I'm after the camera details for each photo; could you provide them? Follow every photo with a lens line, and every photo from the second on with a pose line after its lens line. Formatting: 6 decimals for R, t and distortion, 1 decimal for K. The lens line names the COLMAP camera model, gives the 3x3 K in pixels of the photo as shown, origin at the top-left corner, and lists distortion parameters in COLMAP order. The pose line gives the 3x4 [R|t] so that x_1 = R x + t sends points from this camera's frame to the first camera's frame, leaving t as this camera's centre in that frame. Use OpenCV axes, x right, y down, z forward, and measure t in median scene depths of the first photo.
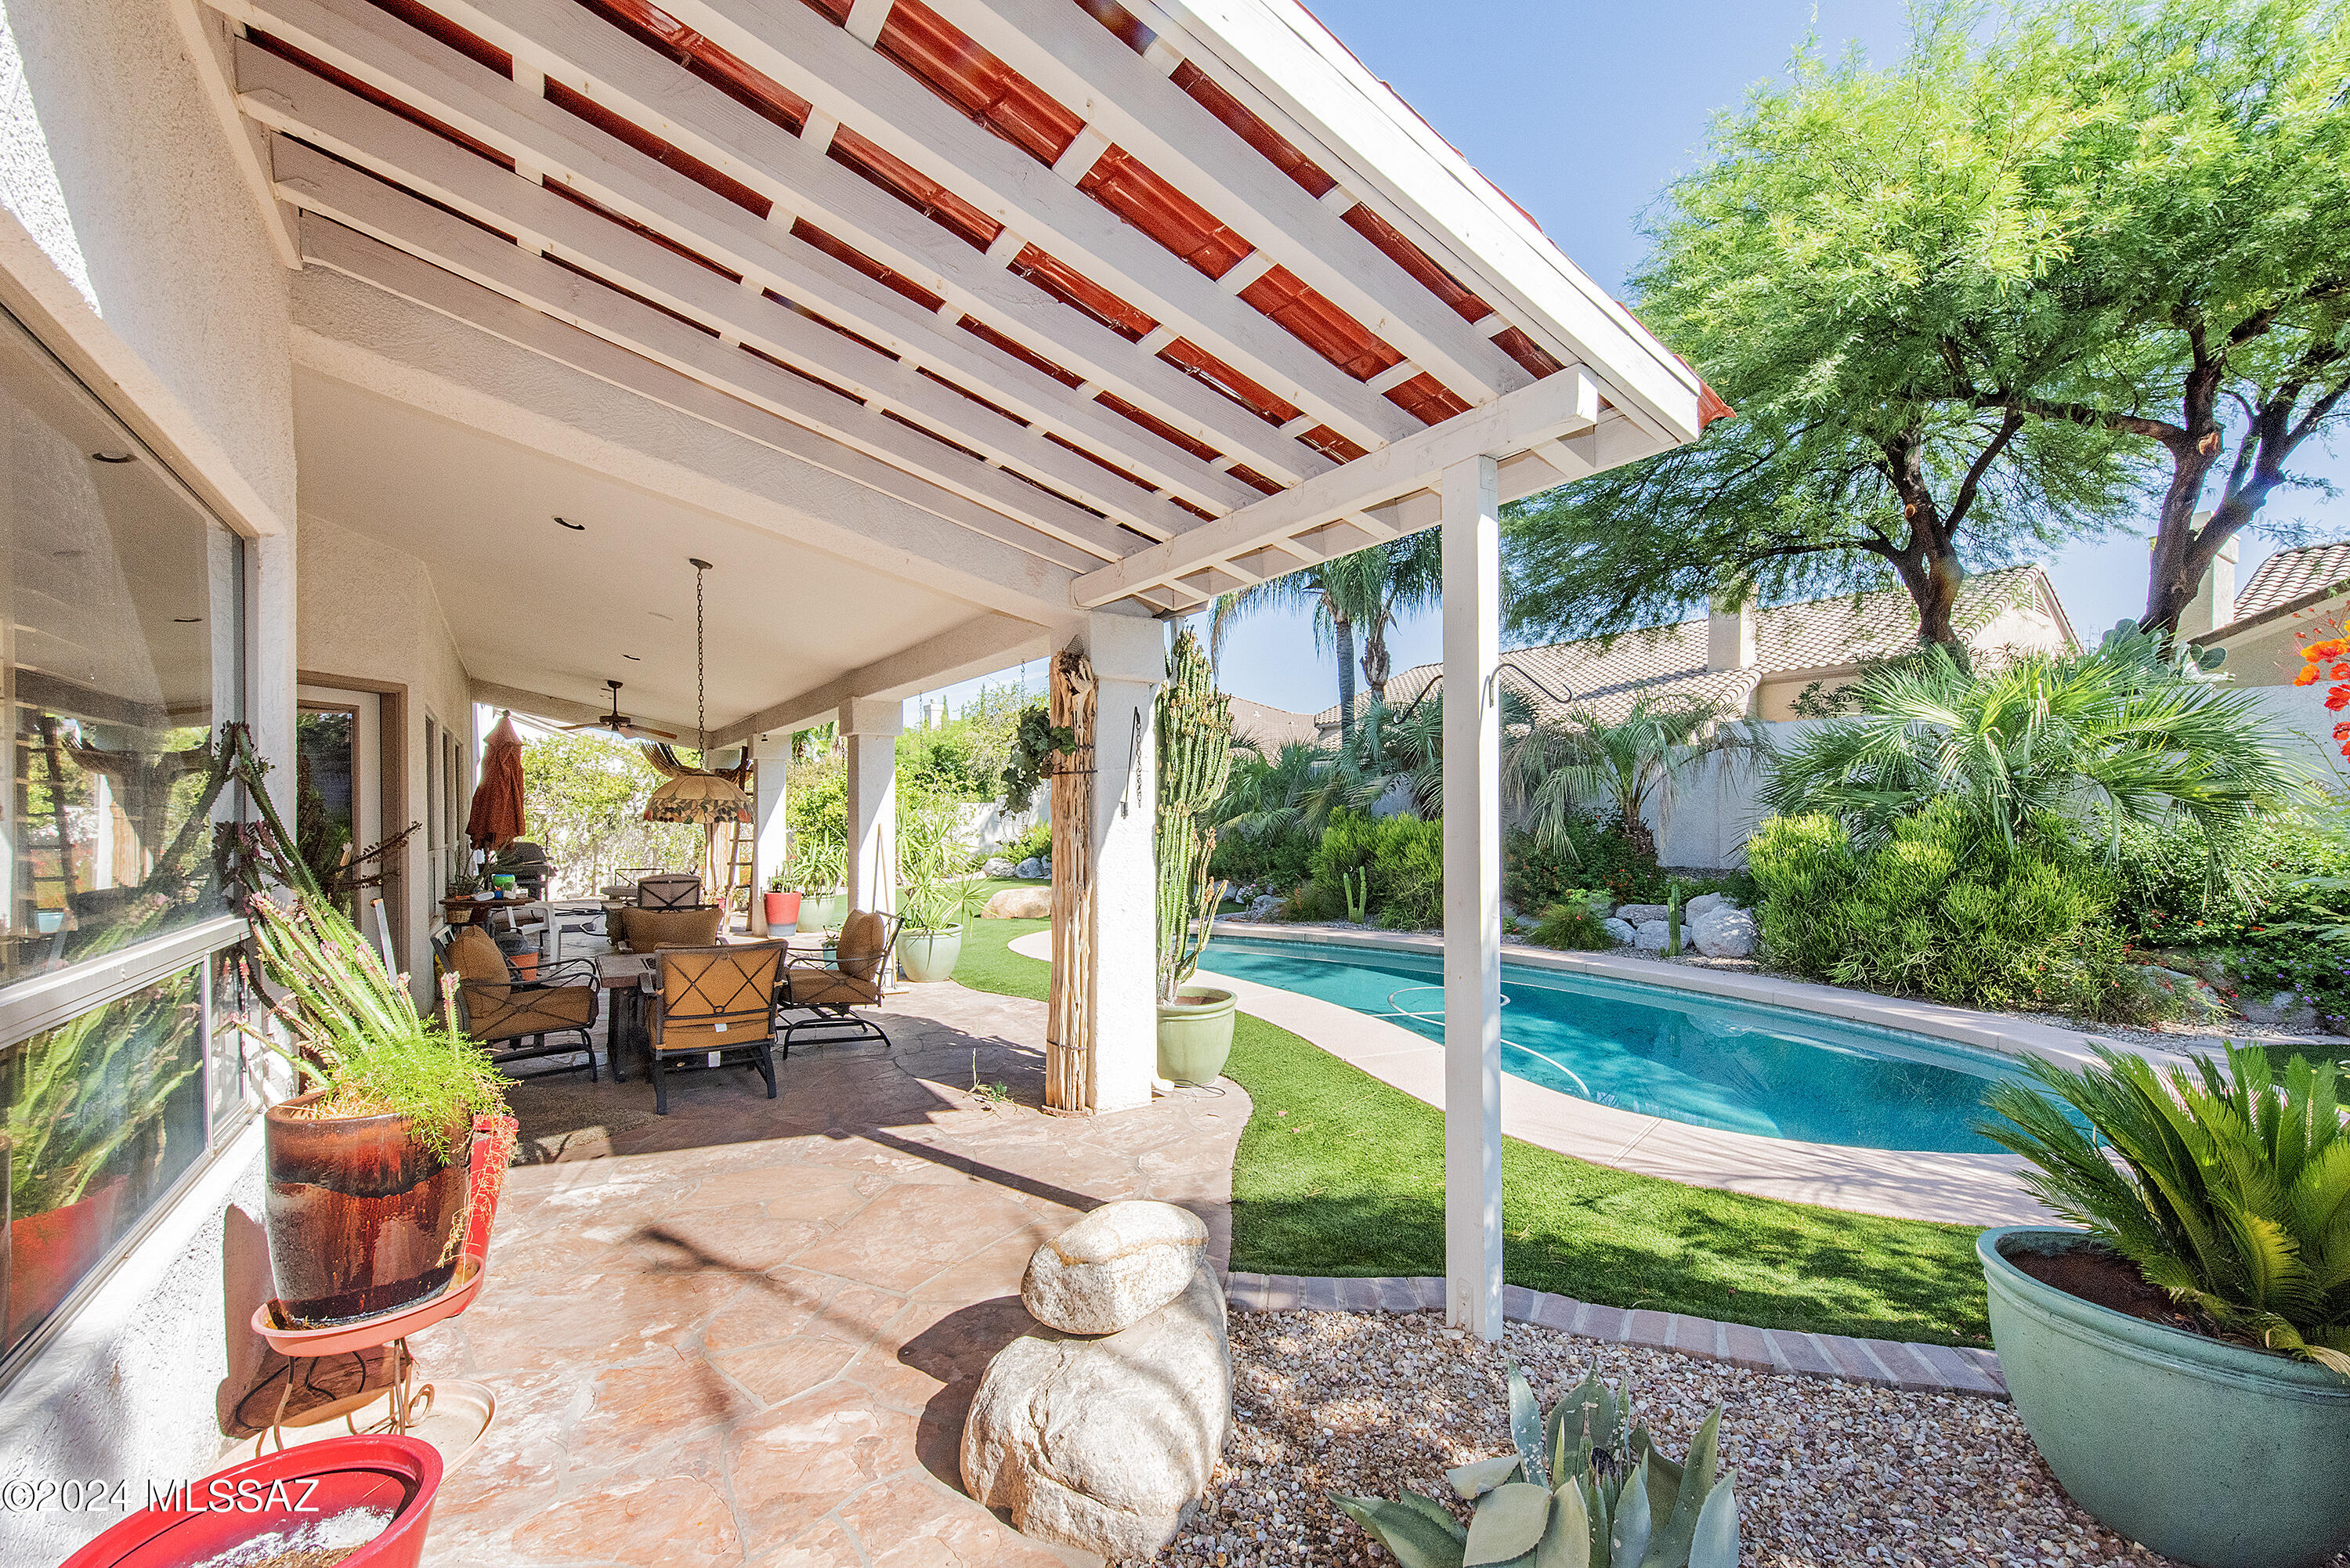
lens RADIAL K [[933.7, 0, 1192.8], [0, 933.7, 826.2], [0, 0, 1]] dist [0.012723, -0.002638]
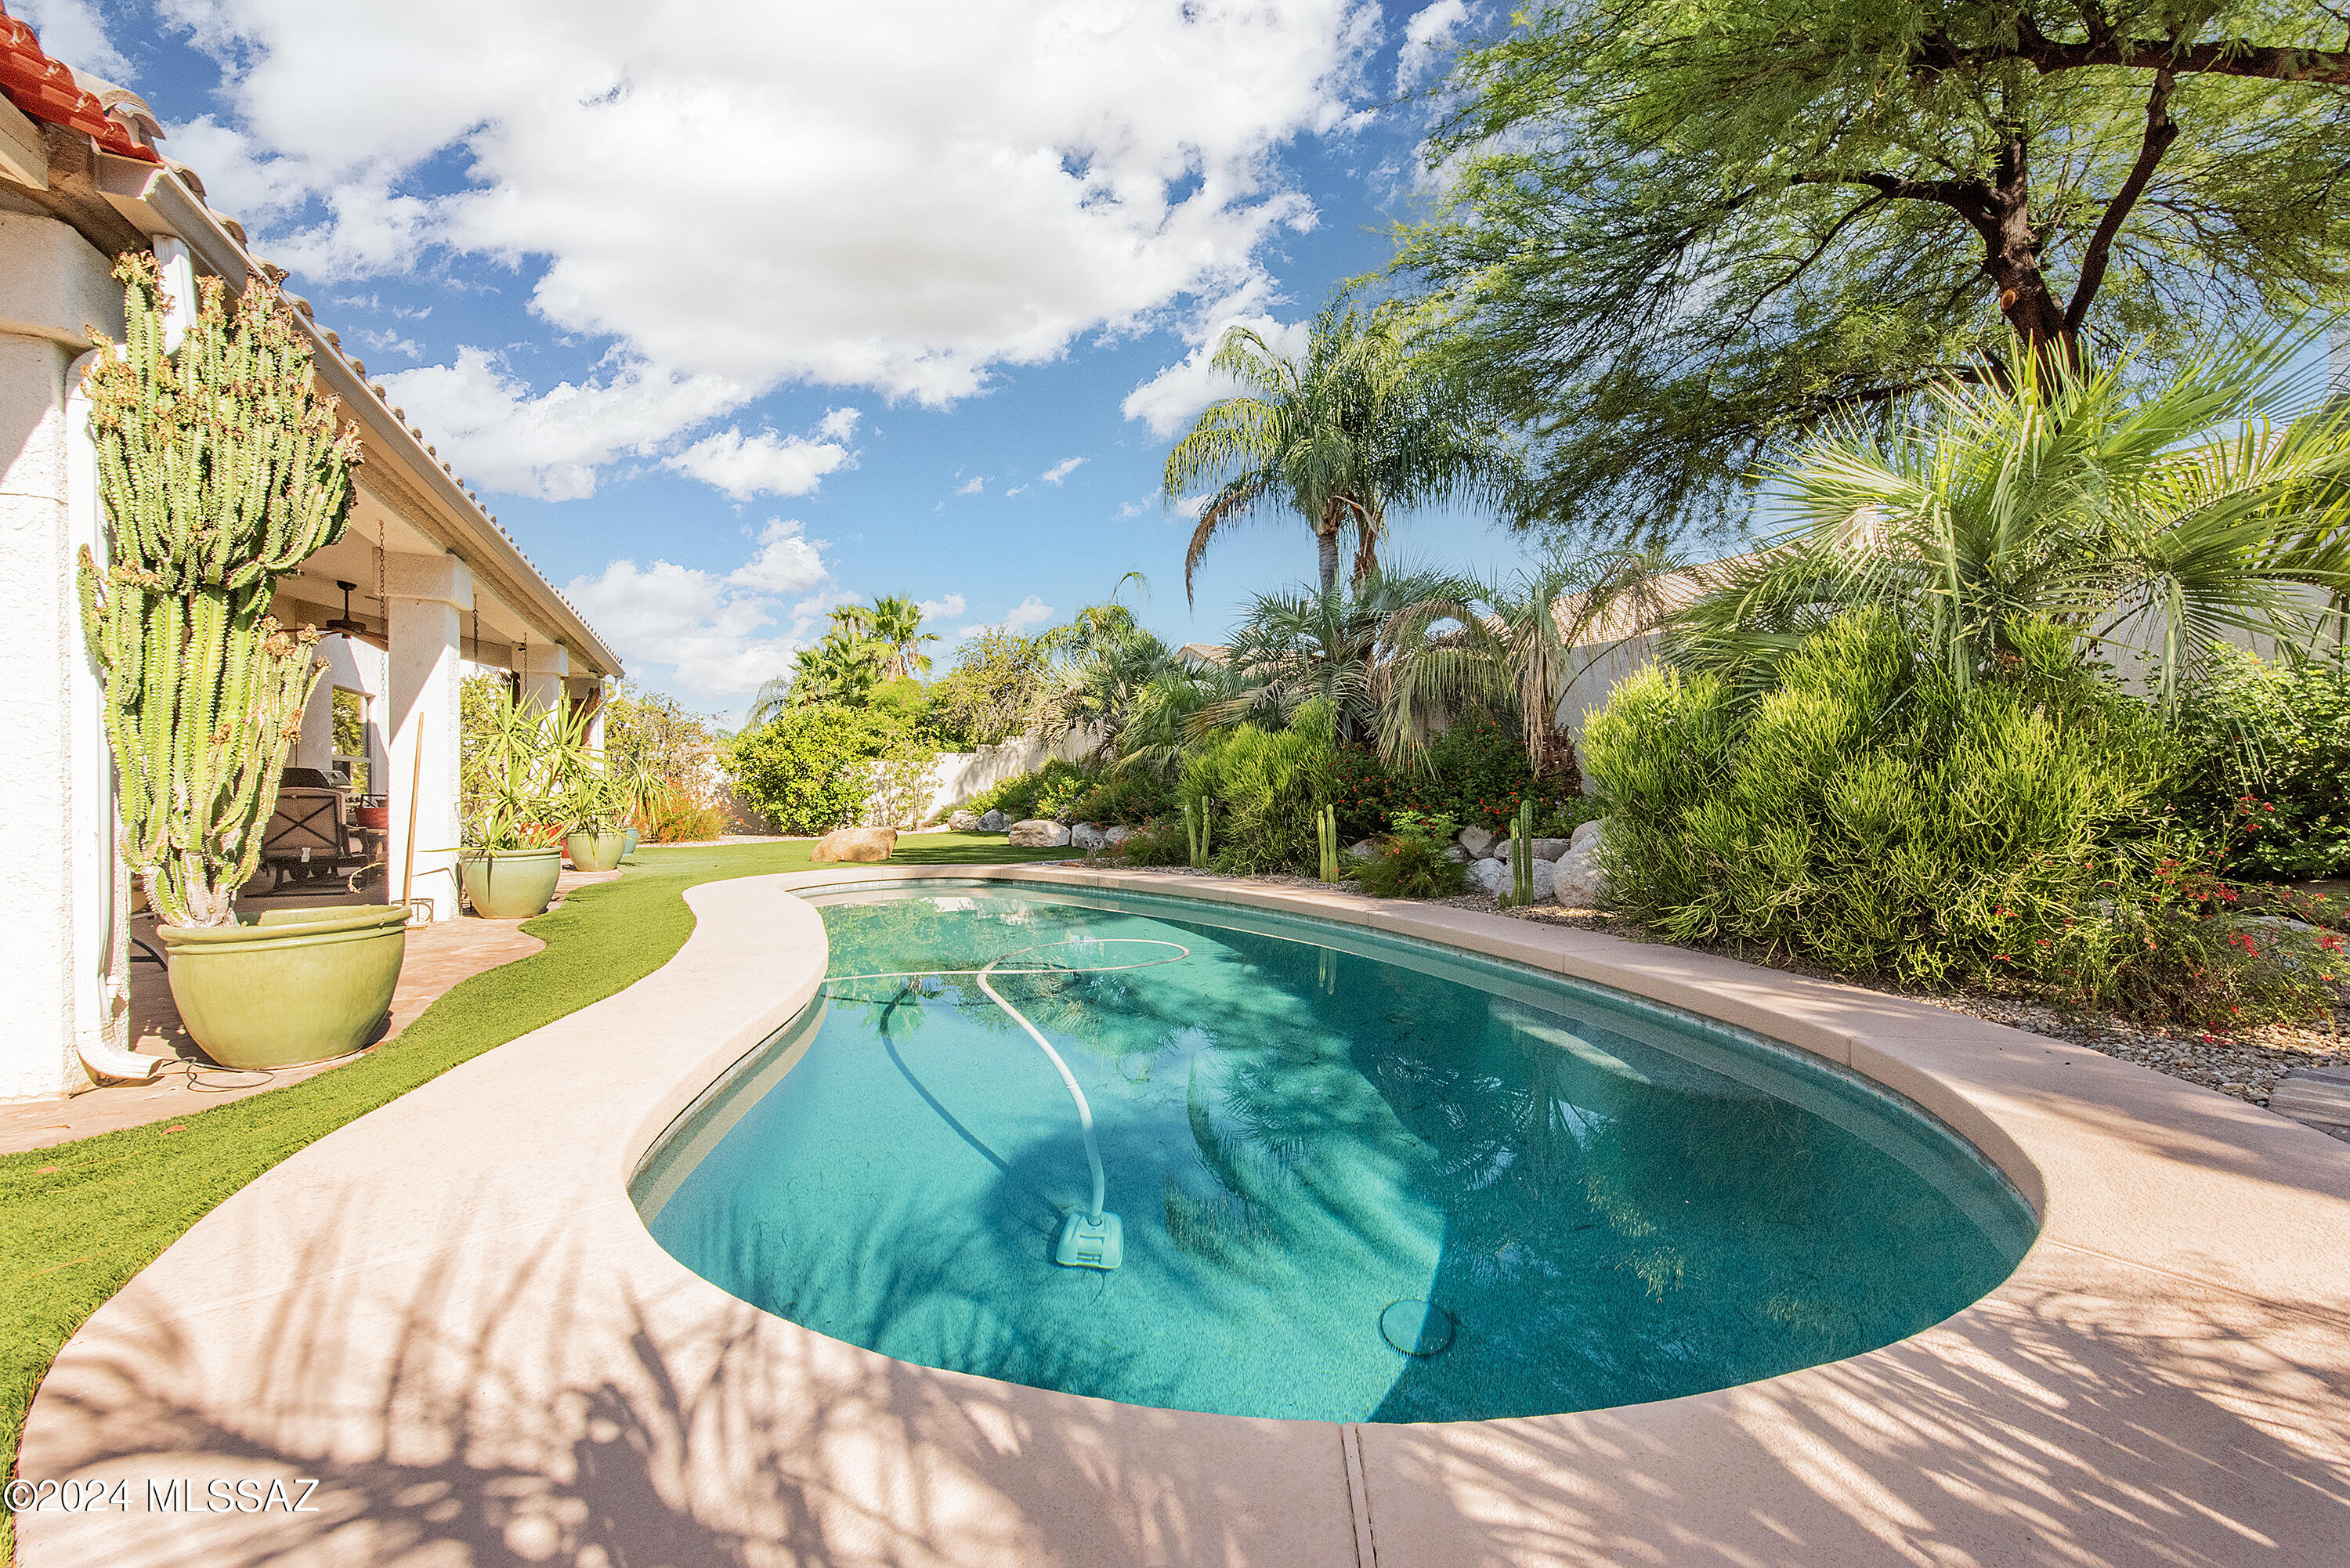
lens RADIAL K [[933.7, 0, 1193.0], [0, 933.7, 789.9], [0, 0, 1]] dist [0.012723, -0.002638]
pose [[0.987498, 0.000401, -0.157631, 0.336063], [-0.002776, 0.999886, -0.014851, 0.057250], [0.157607, 0.015103, 0.987386, 0.260792]]
